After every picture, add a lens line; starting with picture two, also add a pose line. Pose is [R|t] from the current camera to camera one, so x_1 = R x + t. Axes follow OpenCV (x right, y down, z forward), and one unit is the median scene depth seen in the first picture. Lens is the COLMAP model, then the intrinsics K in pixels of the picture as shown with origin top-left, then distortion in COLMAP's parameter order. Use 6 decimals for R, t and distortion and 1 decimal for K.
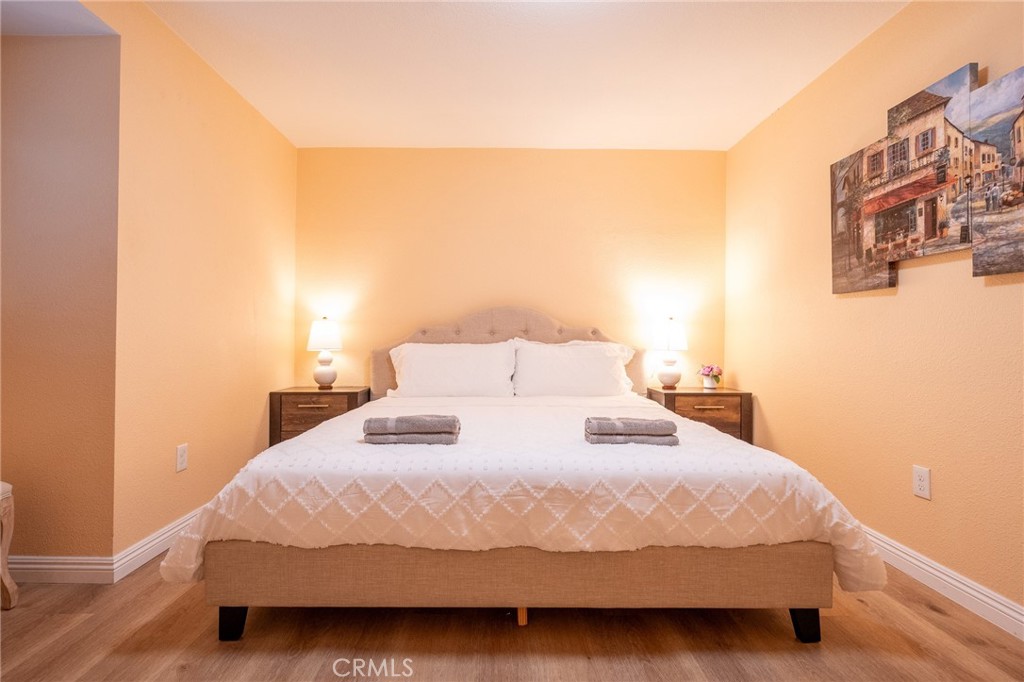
lens RADIAL K [[485.6, 0, 512.0], [0, 485.6, 341.0], [0, 0, 1]] dist [-0.008675, -0.000188]
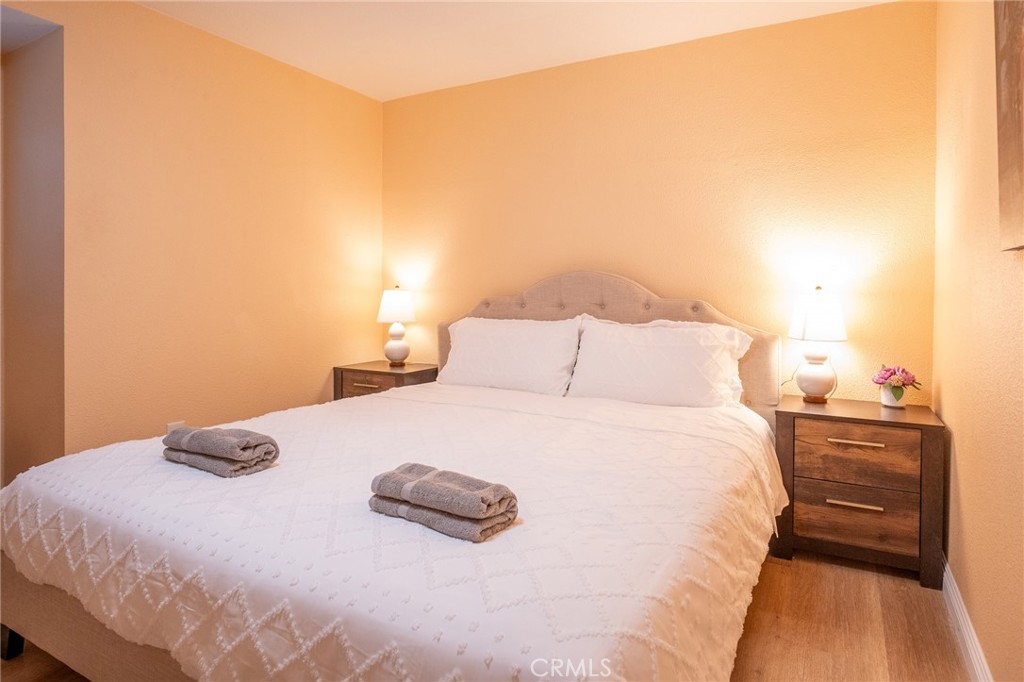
lens RADIAL K [[544.0, 0, 590.2], [0, 544.0, 298.7], [0, 0, 1]] dist [-0.012718, 0.000968]
pose [[0.893558, 0.010026, -0.448836, 0.681936], [-0.006078, 0.999929, 0.010236, -0.067812], [0.448906, -0.006419, 0.893556, 0.459656]]
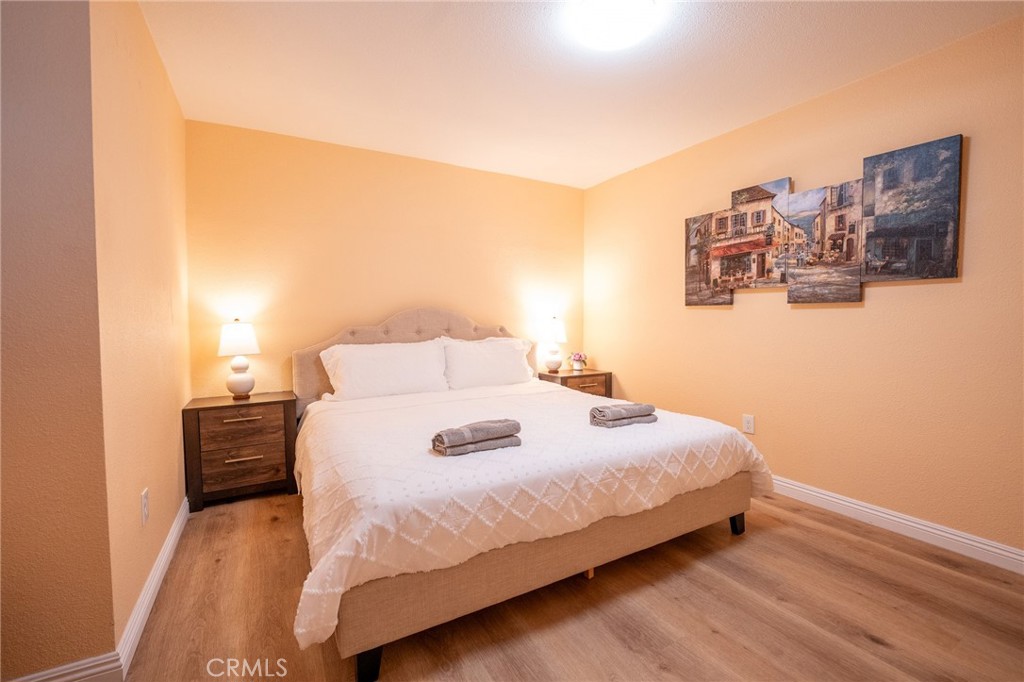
lens RADIAL K [[424.5, 0, 512.0], [0, 424.5, 341.0], [0, 0, 1]] dist [-0.022878, 0.000020]
pose [[0.878359, -0.032258, 0.476911, -0.549597], [0.010652, 0.998793, 0.047941, -0.071582], [-0.477882, -0.037029, 0.877643, 0.129923]]
